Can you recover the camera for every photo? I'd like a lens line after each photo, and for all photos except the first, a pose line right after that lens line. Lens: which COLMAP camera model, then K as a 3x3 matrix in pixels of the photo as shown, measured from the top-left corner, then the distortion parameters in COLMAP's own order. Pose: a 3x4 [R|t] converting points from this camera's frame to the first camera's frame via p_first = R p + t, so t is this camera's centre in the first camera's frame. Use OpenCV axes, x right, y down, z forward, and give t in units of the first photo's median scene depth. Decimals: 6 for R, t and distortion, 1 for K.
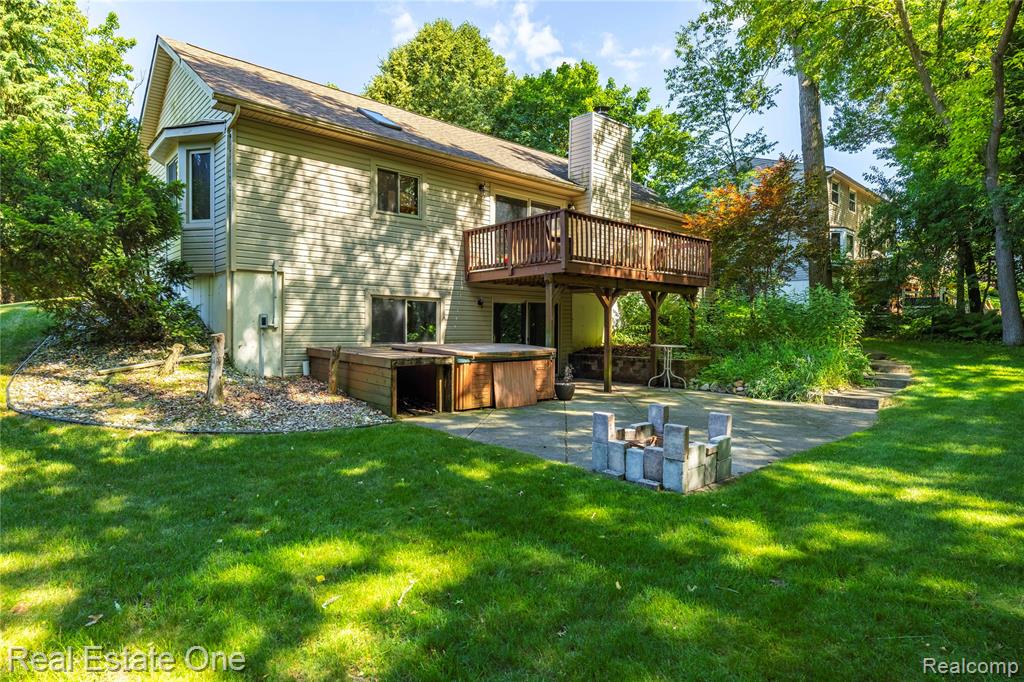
lens RADIAL K [[581.6, 0, 513.2], [0, 581.6, 341.5], [0, 0, 1]] dist [0.001794, -0.000437]
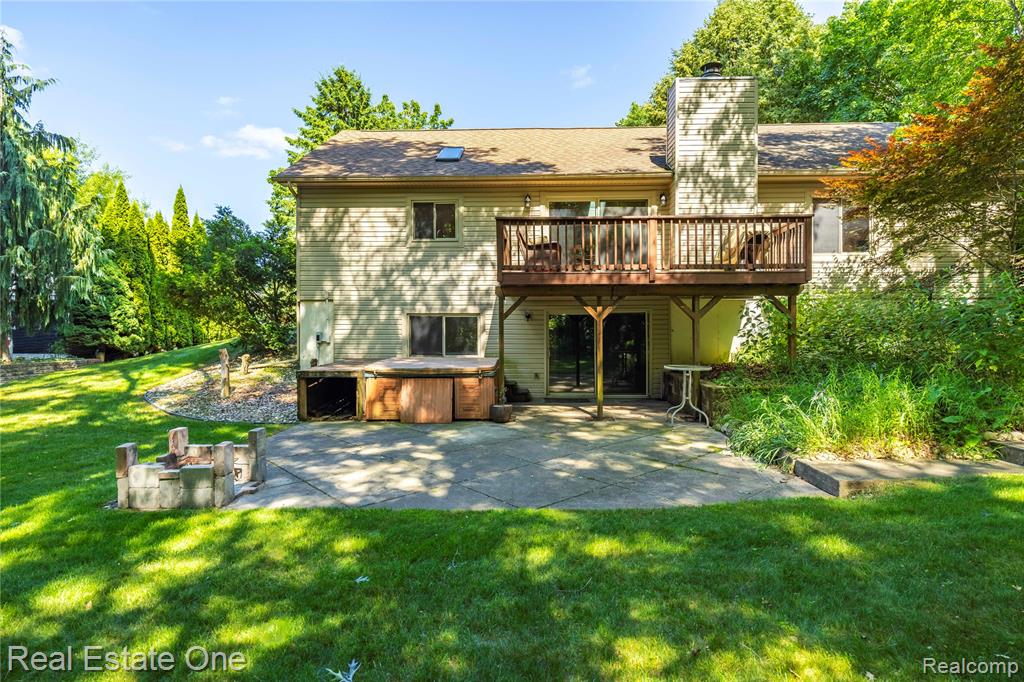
lens RADIAL K [[581.6, 0, 512.9], [0, 581.6, 337.0], [0, 0, 1]] dist [0.001794, -0.000437]
pose [[0.708036, 0.001750, -0.706174, 0.709842], [-0.006811, 0.999967, -0.004351, -0.029130], [0.706143, 0.007890, 0.708025, 0.326243]]
